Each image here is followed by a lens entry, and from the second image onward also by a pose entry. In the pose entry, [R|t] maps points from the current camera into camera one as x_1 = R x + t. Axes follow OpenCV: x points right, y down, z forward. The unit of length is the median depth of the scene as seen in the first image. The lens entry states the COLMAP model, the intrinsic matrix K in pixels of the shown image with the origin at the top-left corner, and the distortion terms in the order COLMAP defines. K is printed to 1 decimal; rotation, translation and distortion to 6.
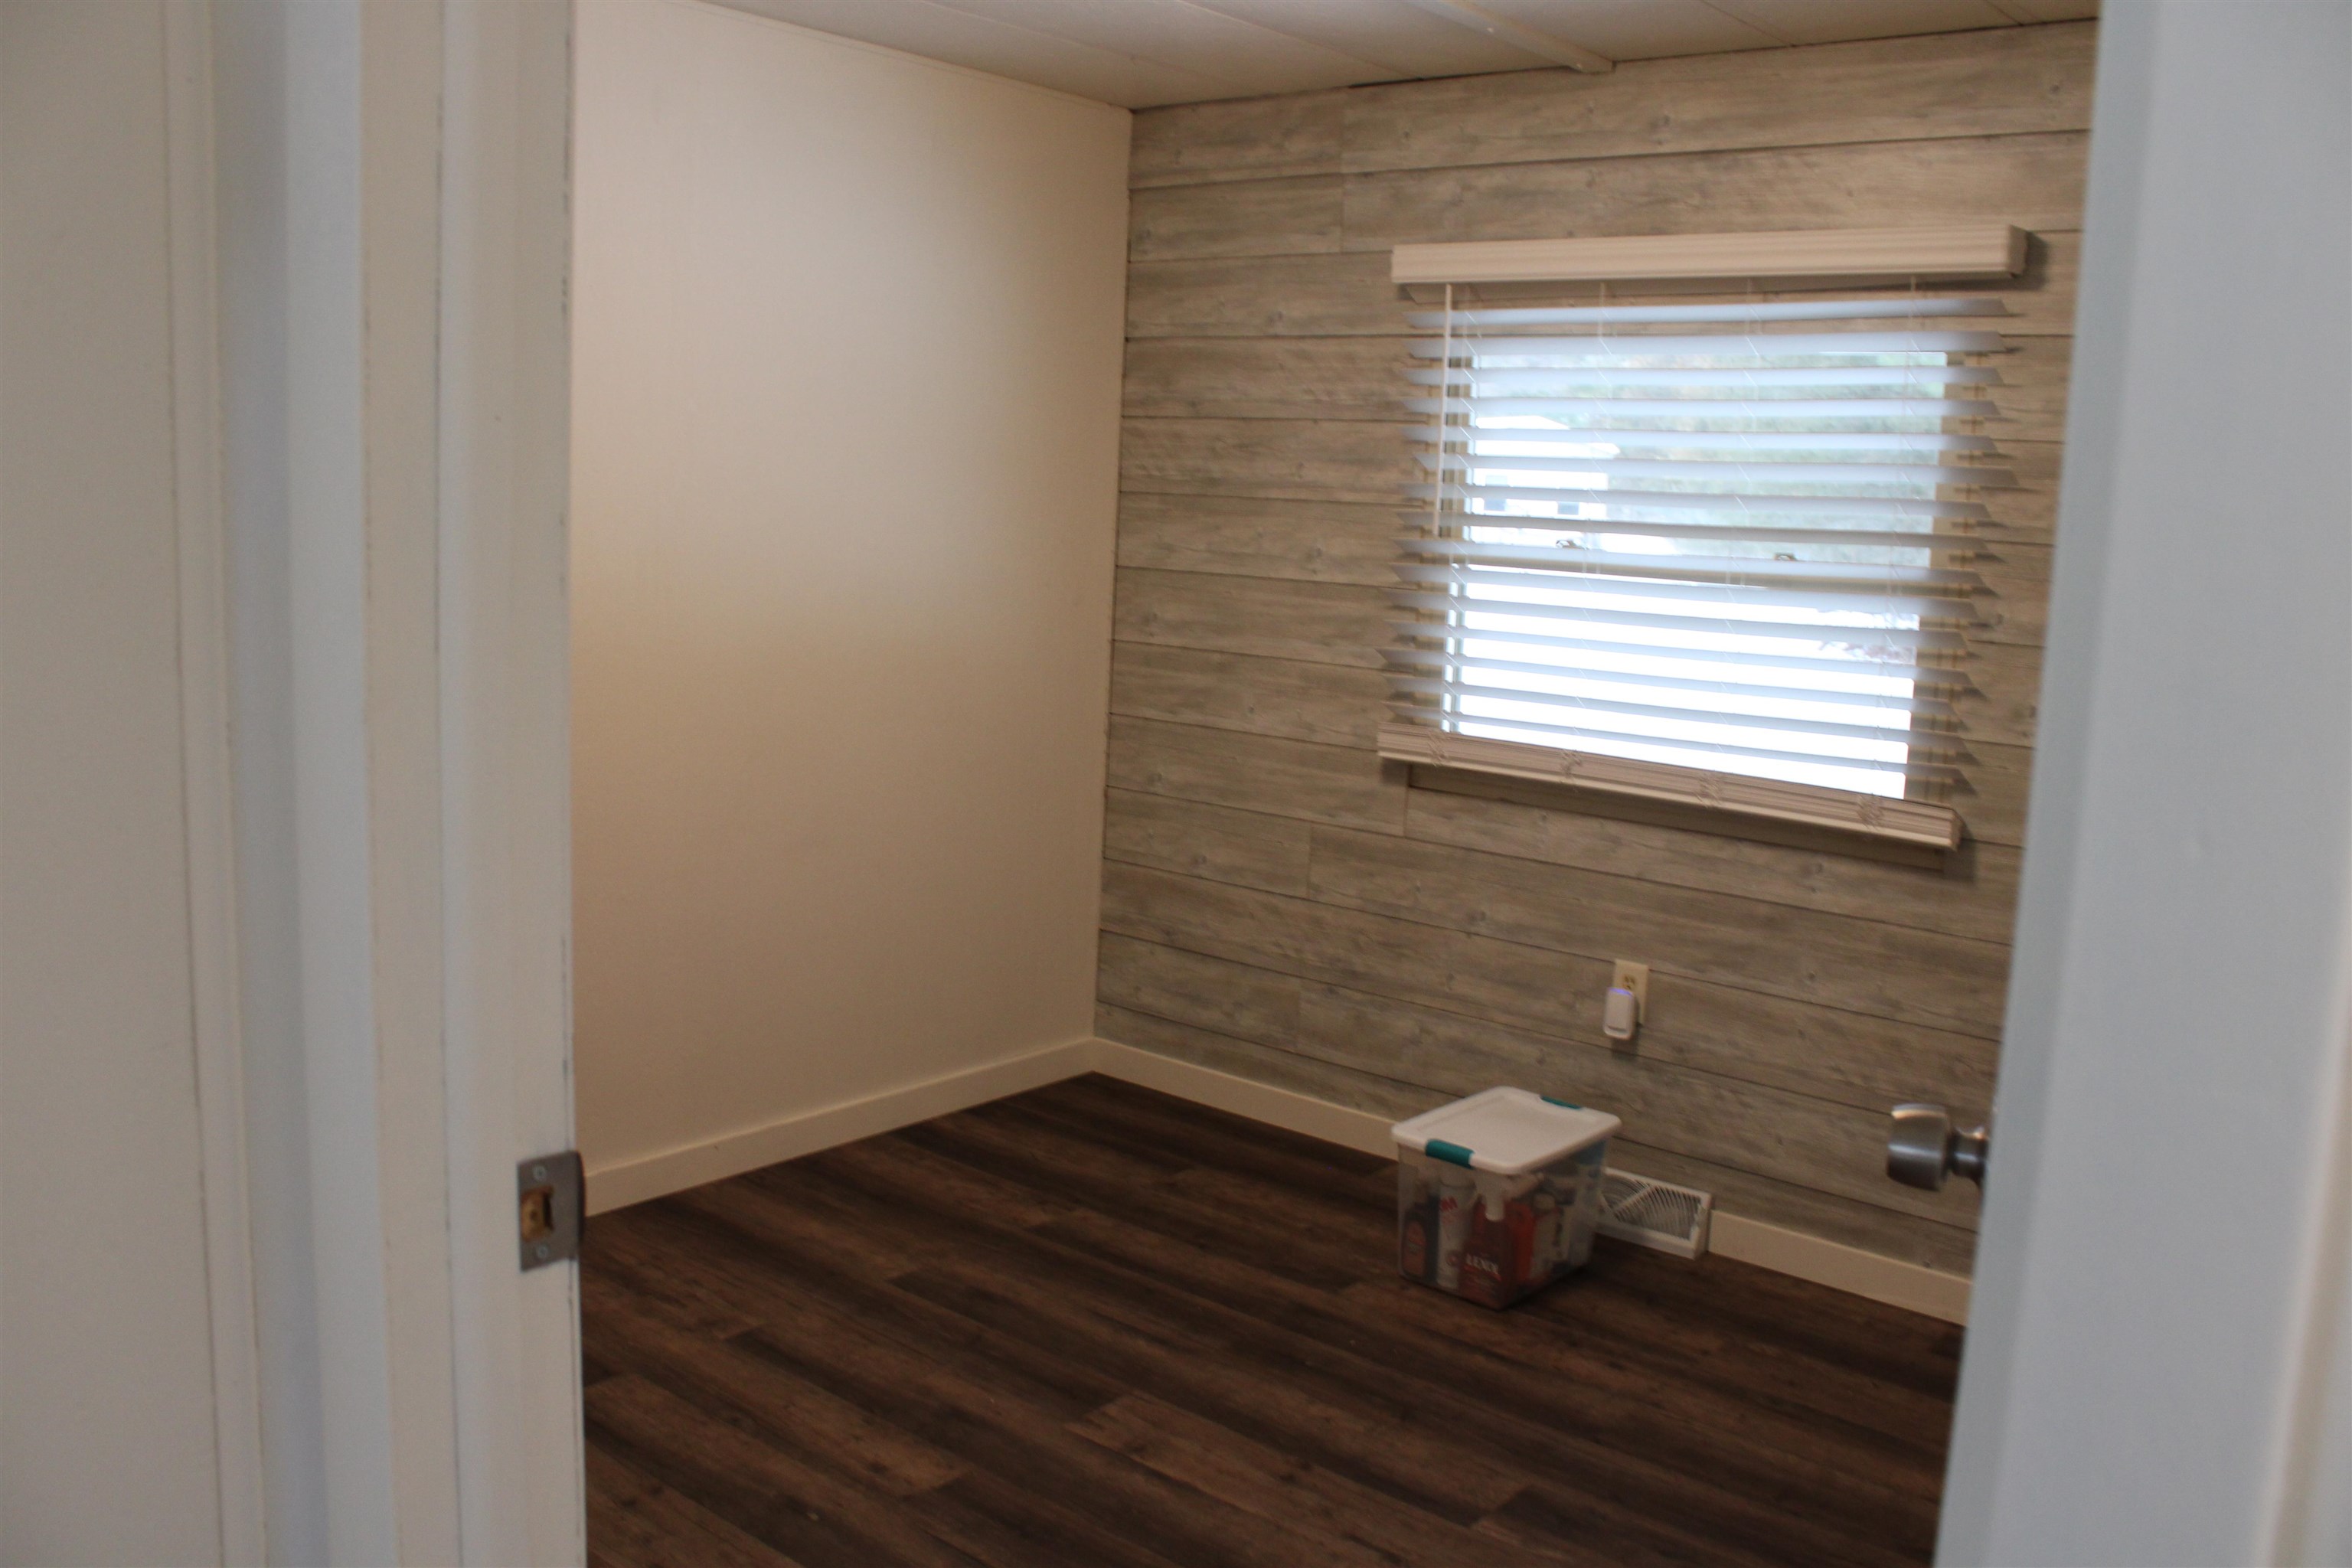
lens RADIAL K [[1988.8, 0, 1190.1], [0, 1988.8, 797.7], [0, 0, 1]] dist [-0.160982, 0.146507]
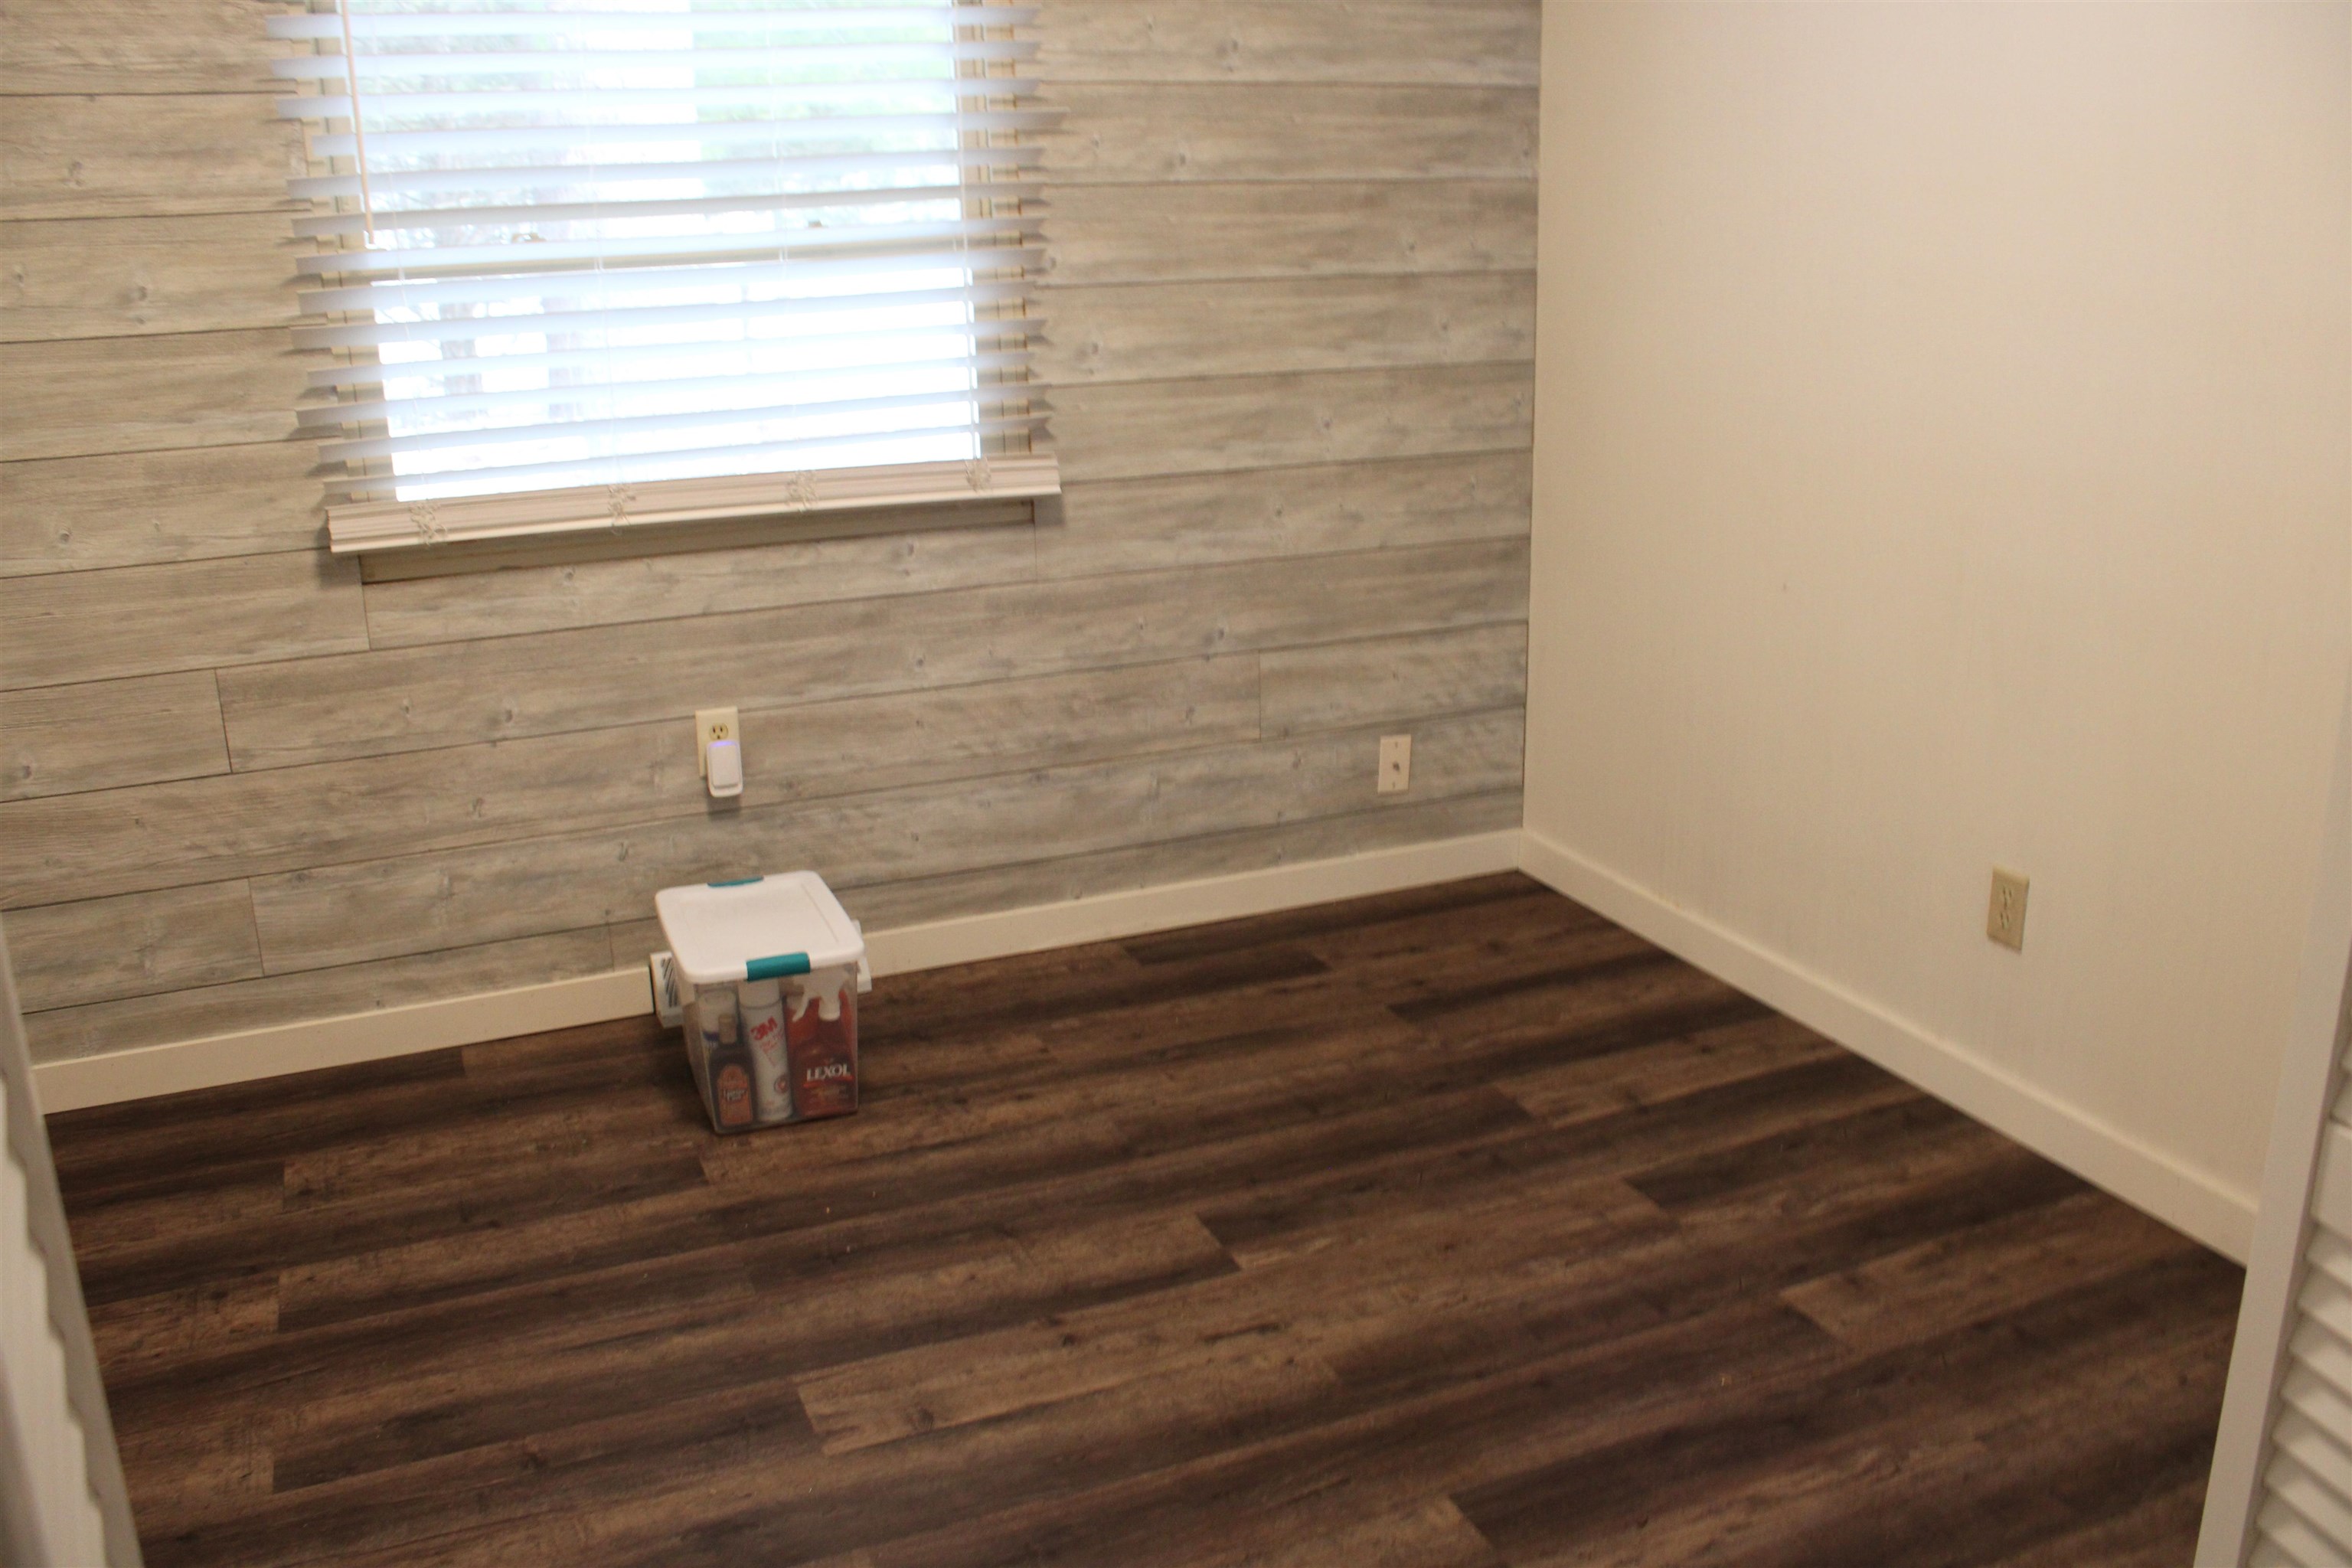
lens RADIAL K [[1988.8, 0, 1190.6], [0, 1988.8, 797.2], [0, 0, 1]] dist [-0.160982, 0.146507]
pose [[0.447839, -0.314926, 0.836817, -0.443873], [0.176368, 0.948643, 0.262623, -0.075293], [-0.876547, 0.029975, 0.480382, 0.406171]]
